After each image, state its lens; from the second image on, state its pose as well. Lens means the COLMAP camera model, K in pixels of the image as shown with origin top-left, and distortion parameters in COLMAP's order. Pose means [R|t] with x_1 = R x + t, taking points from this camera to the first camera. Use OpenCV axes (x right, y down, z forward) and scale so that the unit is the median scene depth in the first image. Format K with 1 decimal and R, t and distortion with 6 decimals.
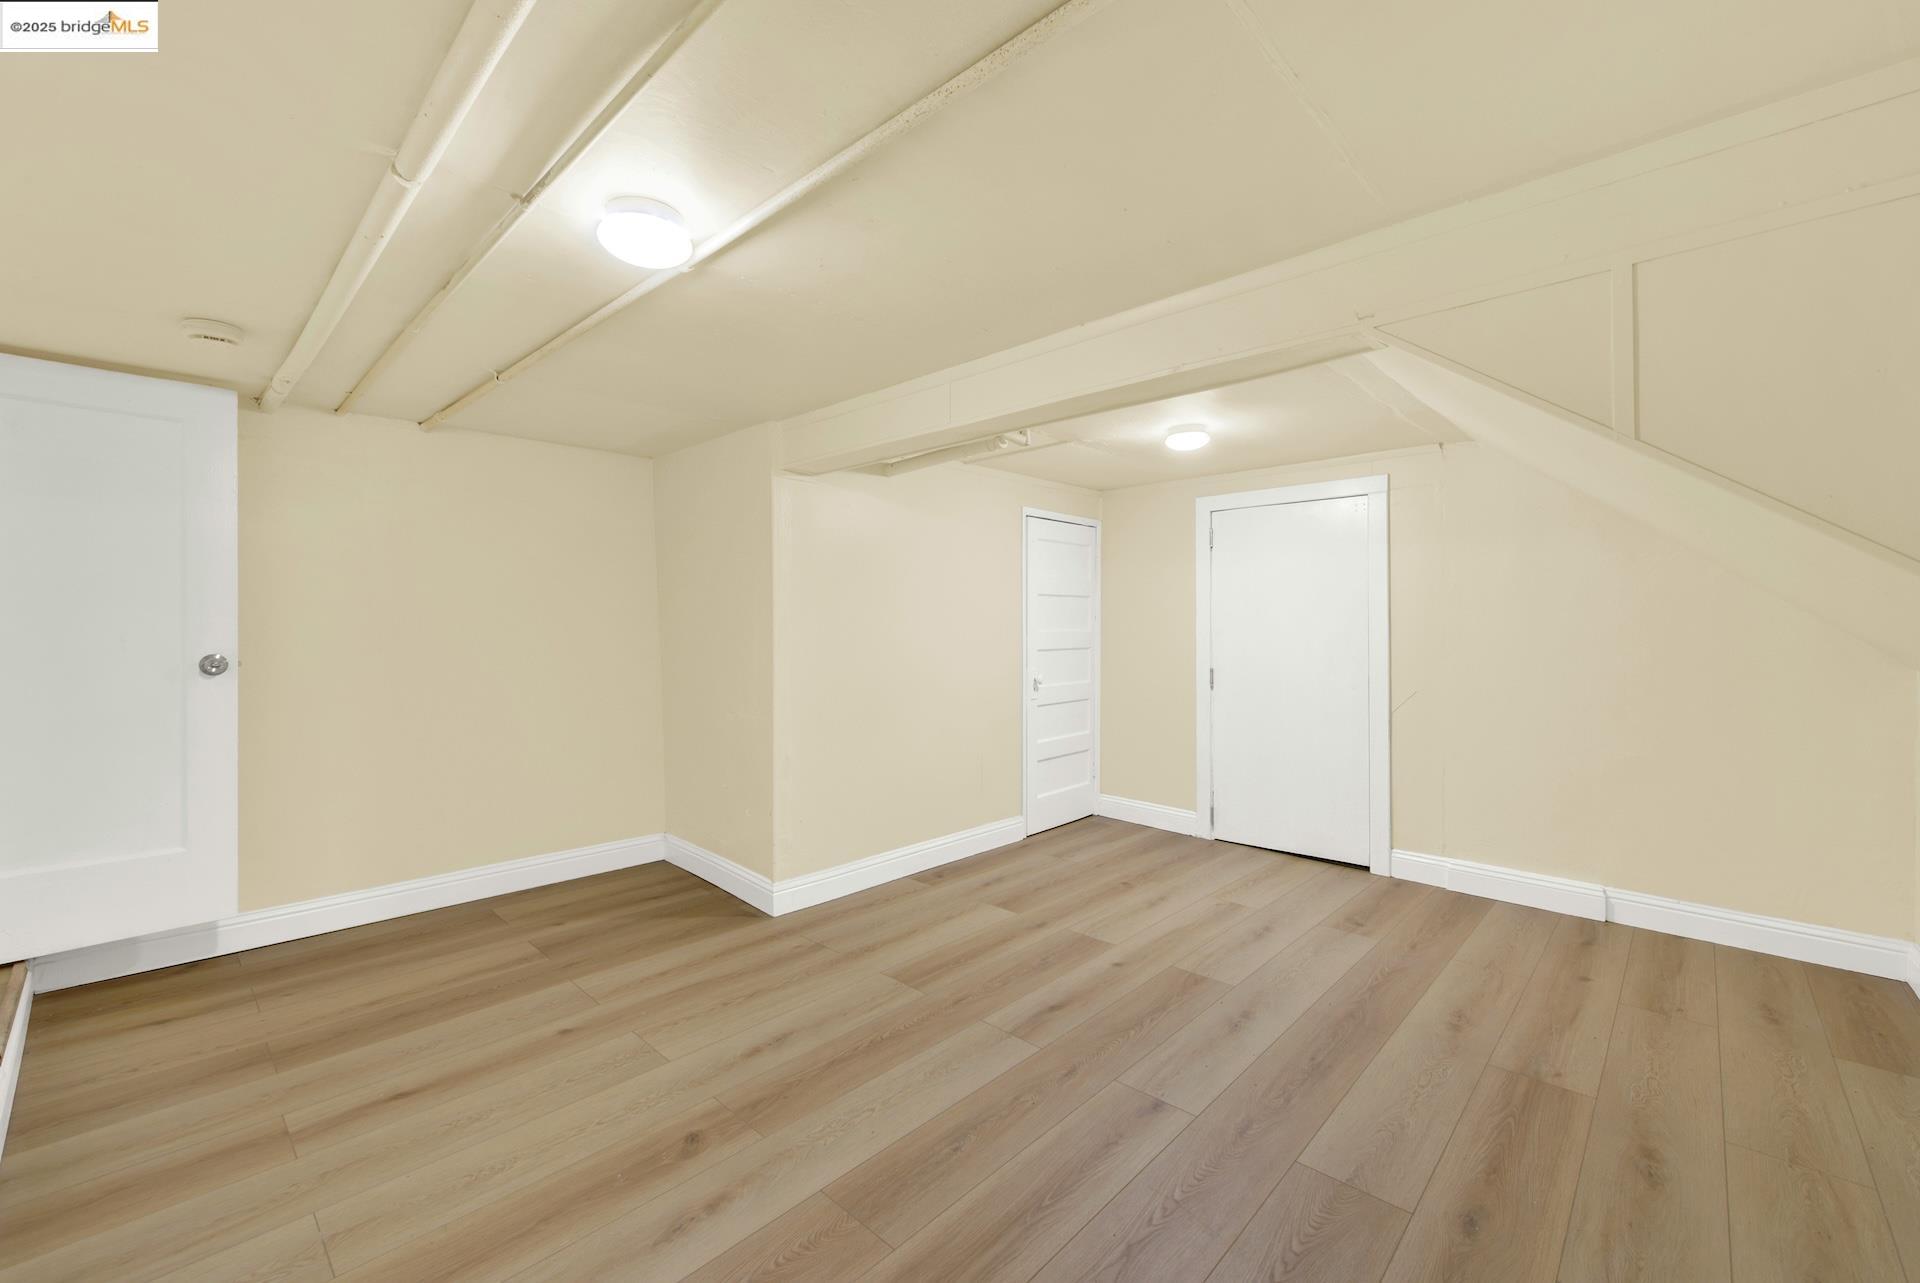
lens RADIAL K [[783.8, 0, 970.2], [0, 783.8, 628.9], [0, 0, 1]] dist [0.006427, -0.003385]
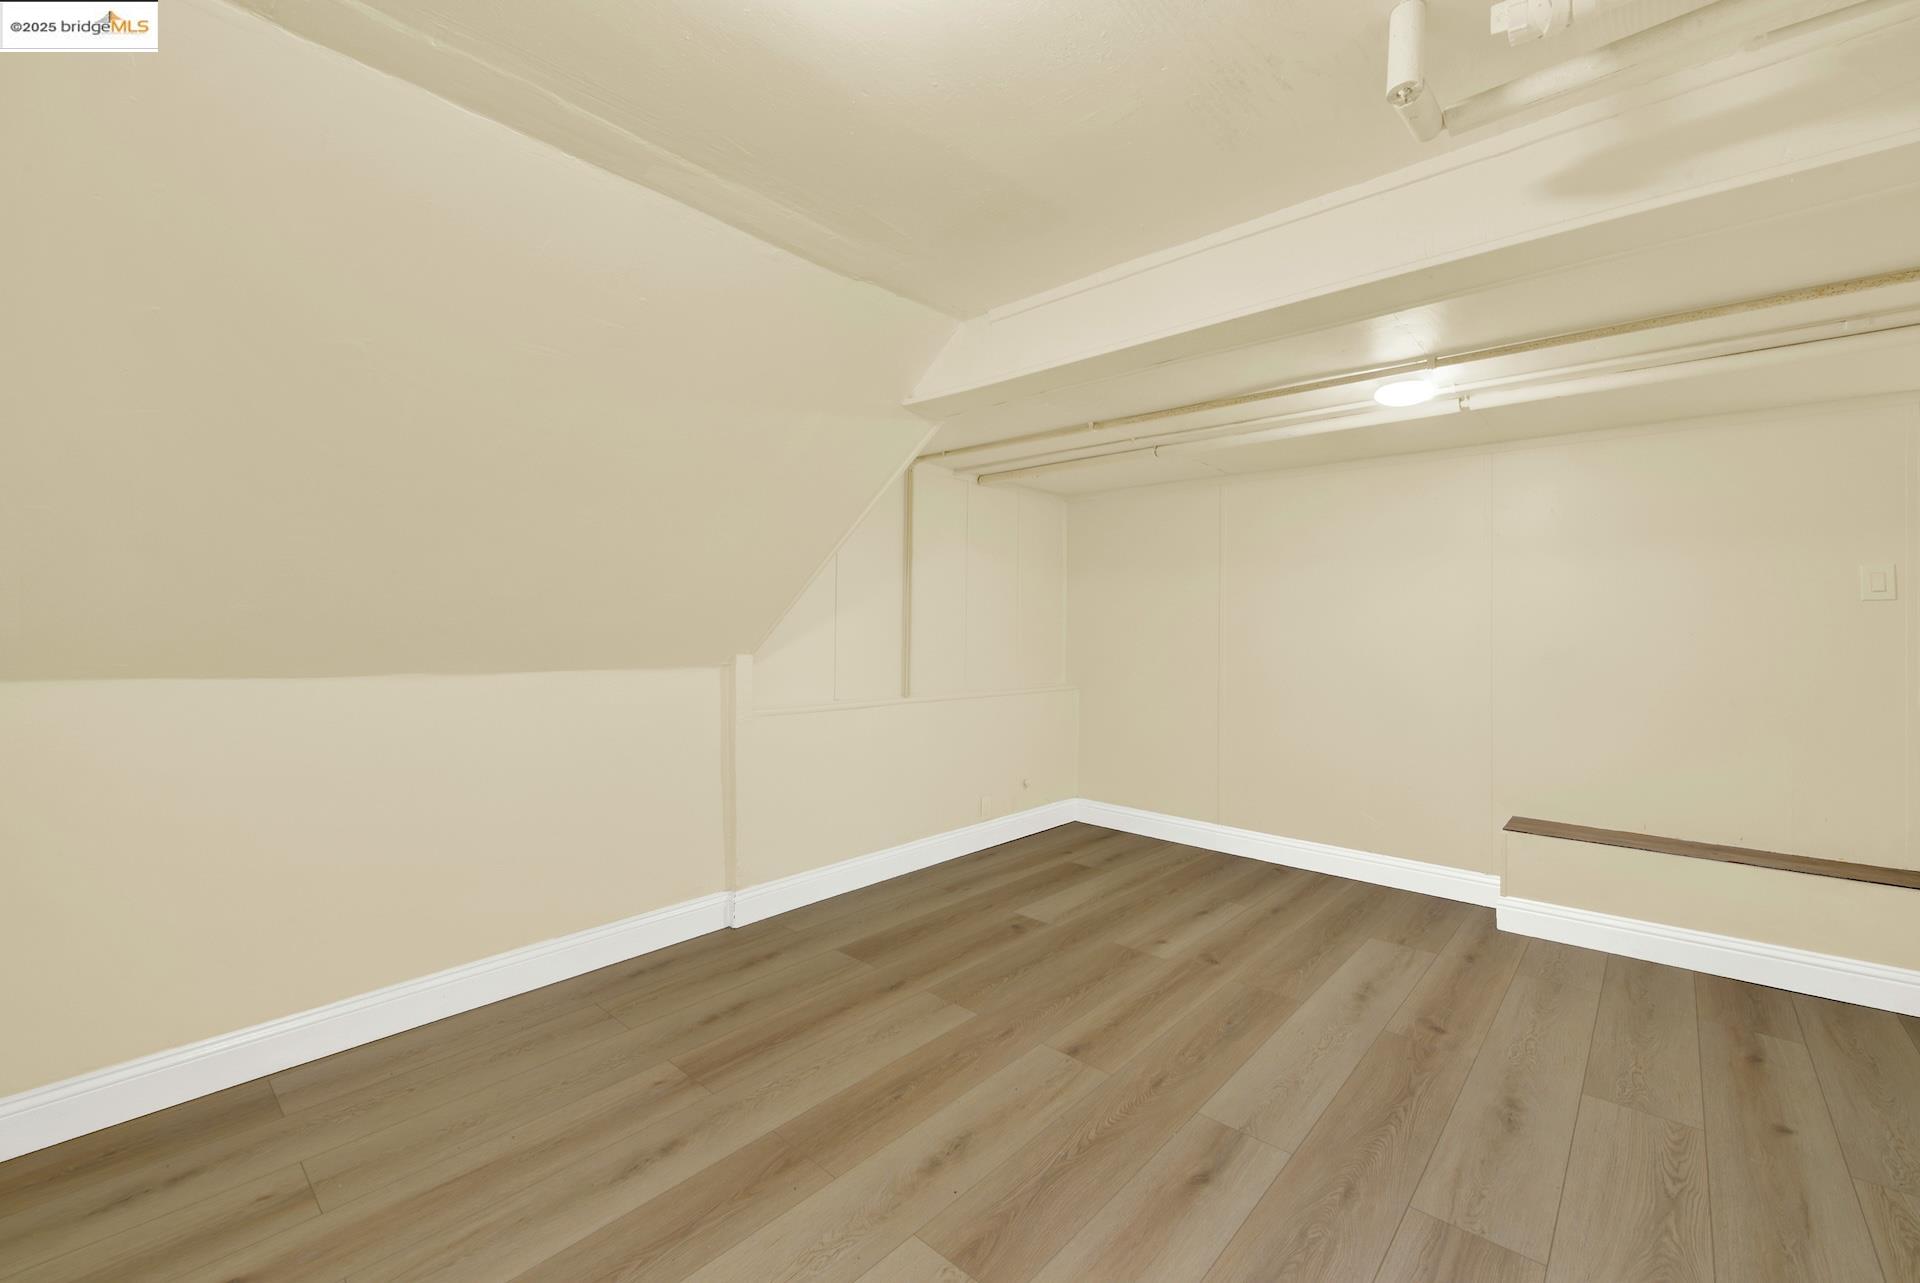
lens RADIAL K [[783.8, 0, 956.7], [0, 783.8, 625.5], [0, 0, 1]] dist [0.006427, -0.003385]
pose [[-0.999934, -0.010580, -0.004478, 0.348826], [-0.010583, 0.999944, 0.000762, -0.005144], [0.004470, 0.000810, -0.999990, 1.777190]]
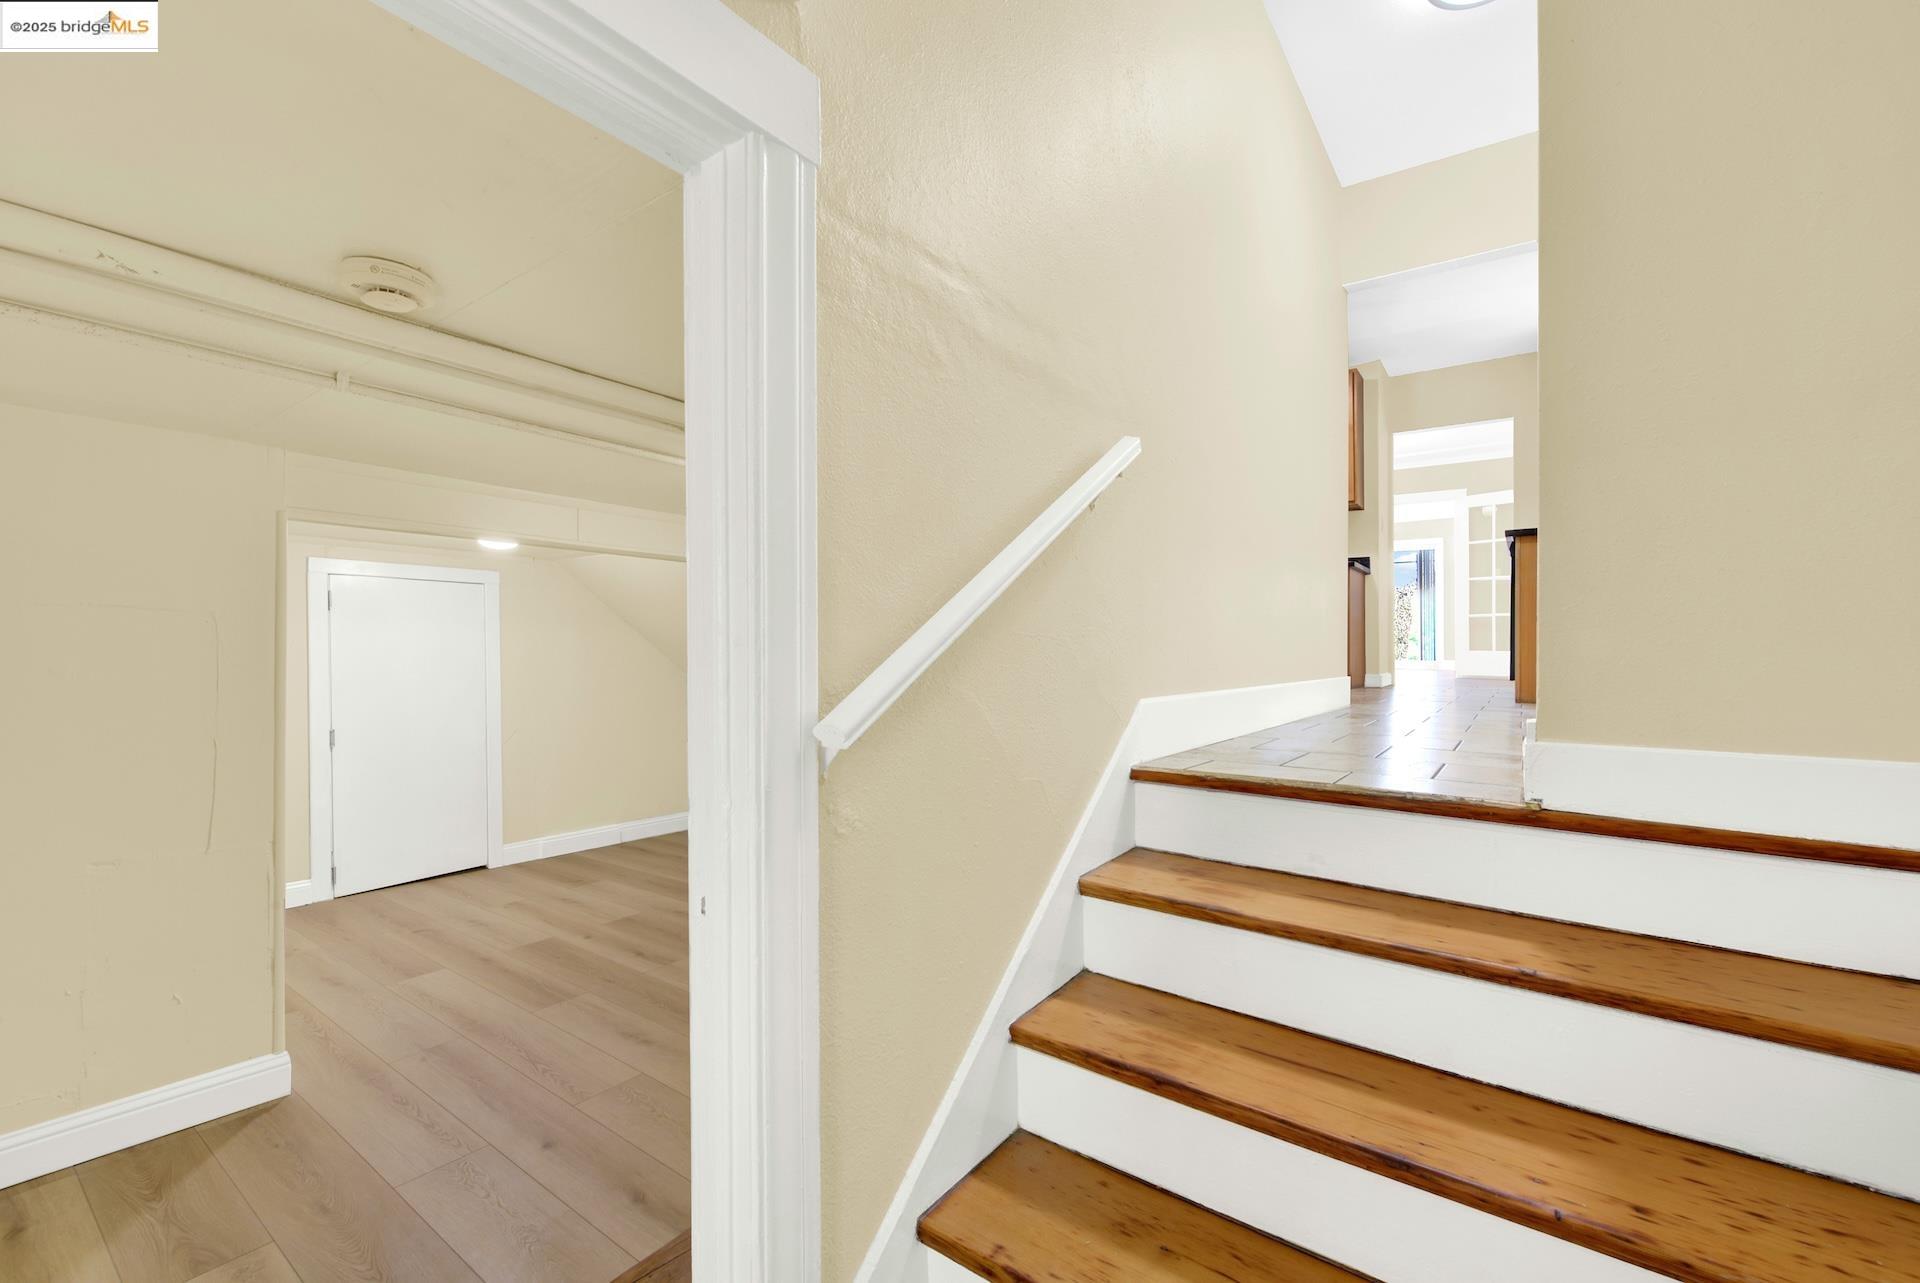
lens RADIAL K [[783.8, 0, 963.6], [0, 783.8, 647.9], [0, 0, 1]] dist [0.006427, -0.003385]
pose [[-0.115535, 0.006253, 0.993284, -1.494137], [0.007483, 0.999957, -0.005425, -0.081306], [-0.993275, 0.006806, -0.115577, 0.591898]]
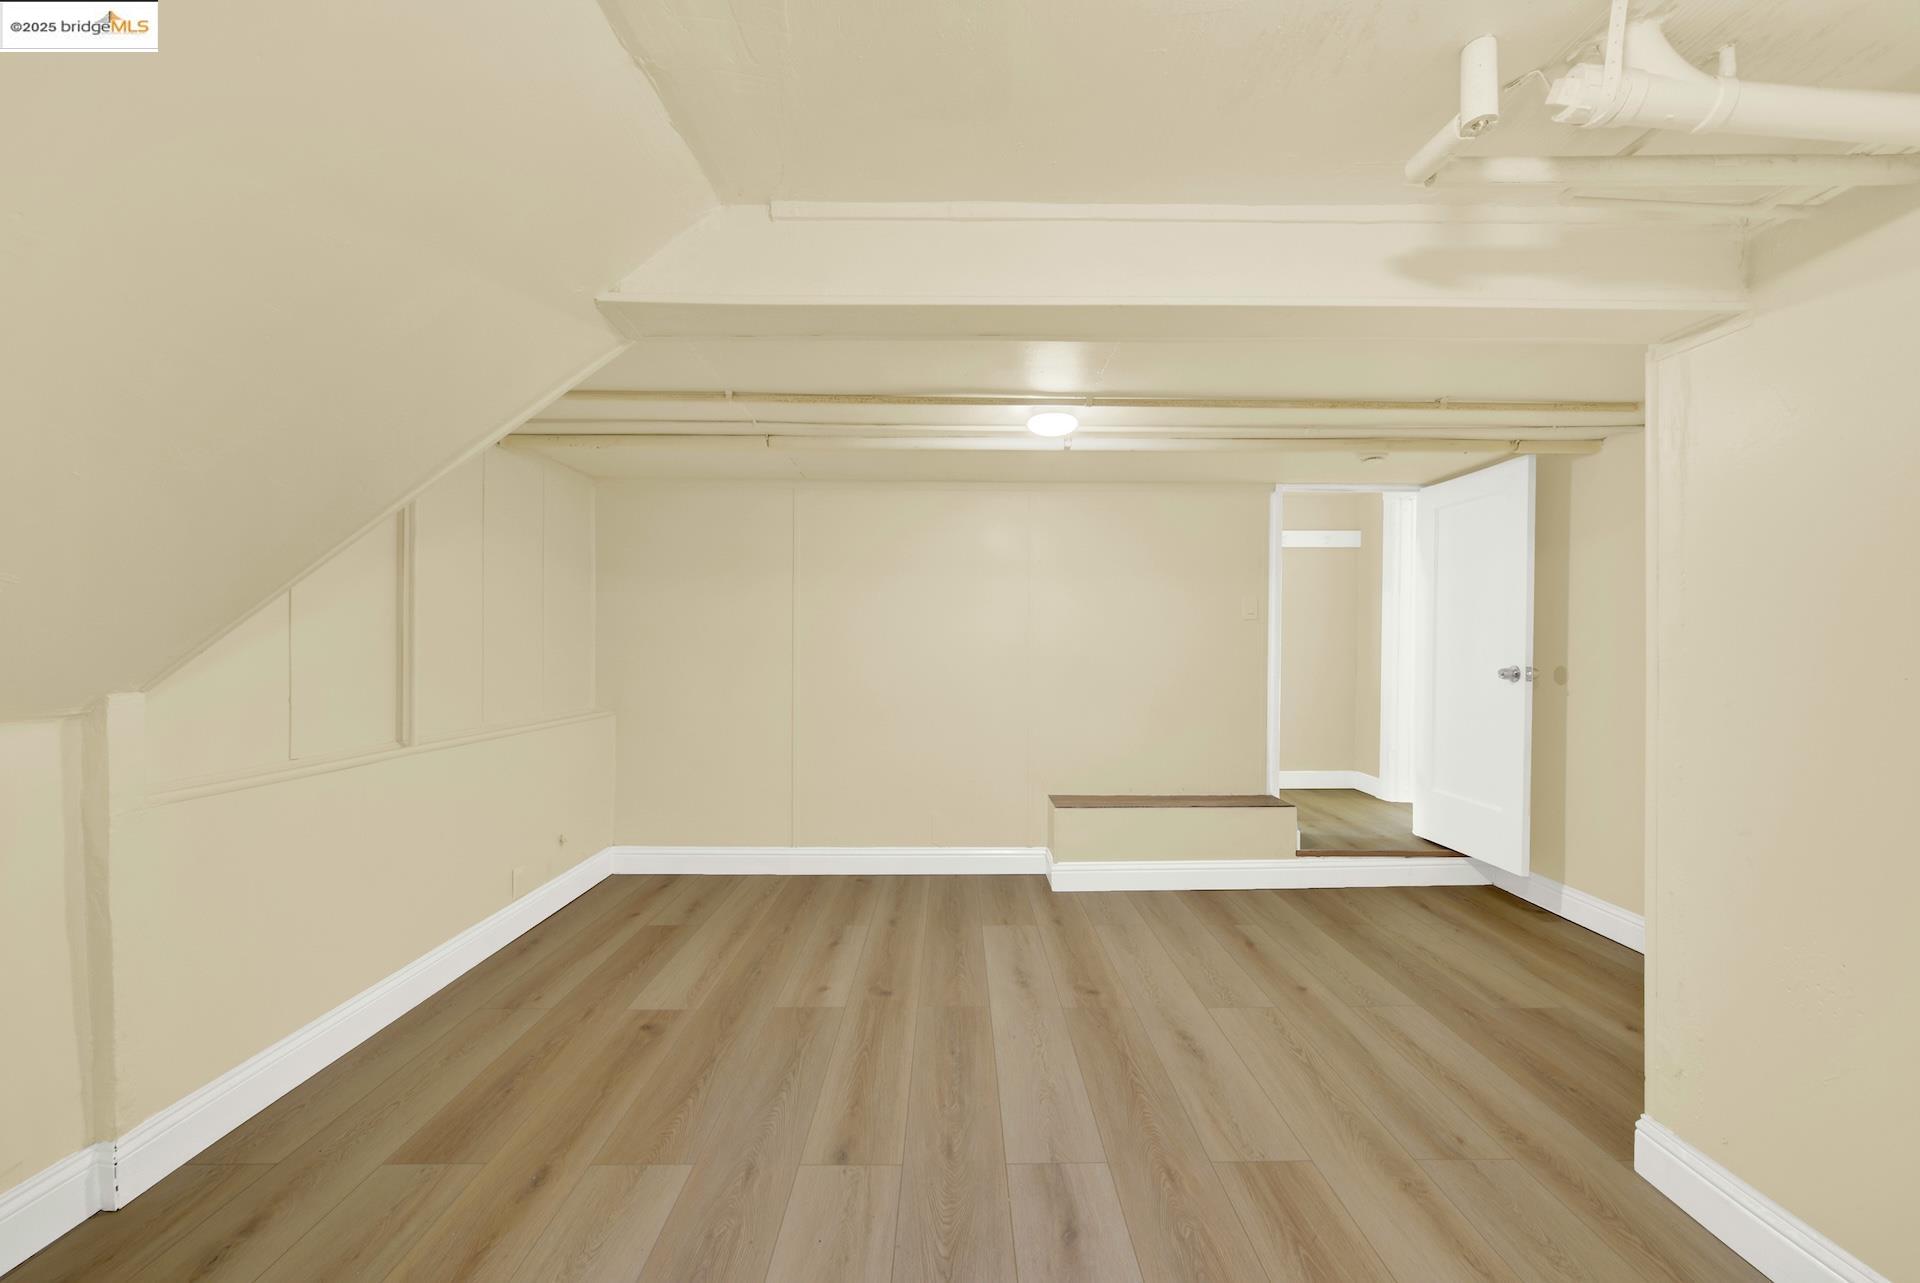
lens RADIAL K [[783.8, 0, 957.3], [0, 783.8, 647.5], [0, 0, 1]] dist [0.006427, -0.003385]
pose [[-0.732521, -0.000914, -0.680744, 0.640385], [-0.004638, 0.999983, 0.003648, 0.003620], [0.680729, 0.005830, -0.732512, 1.471728]]
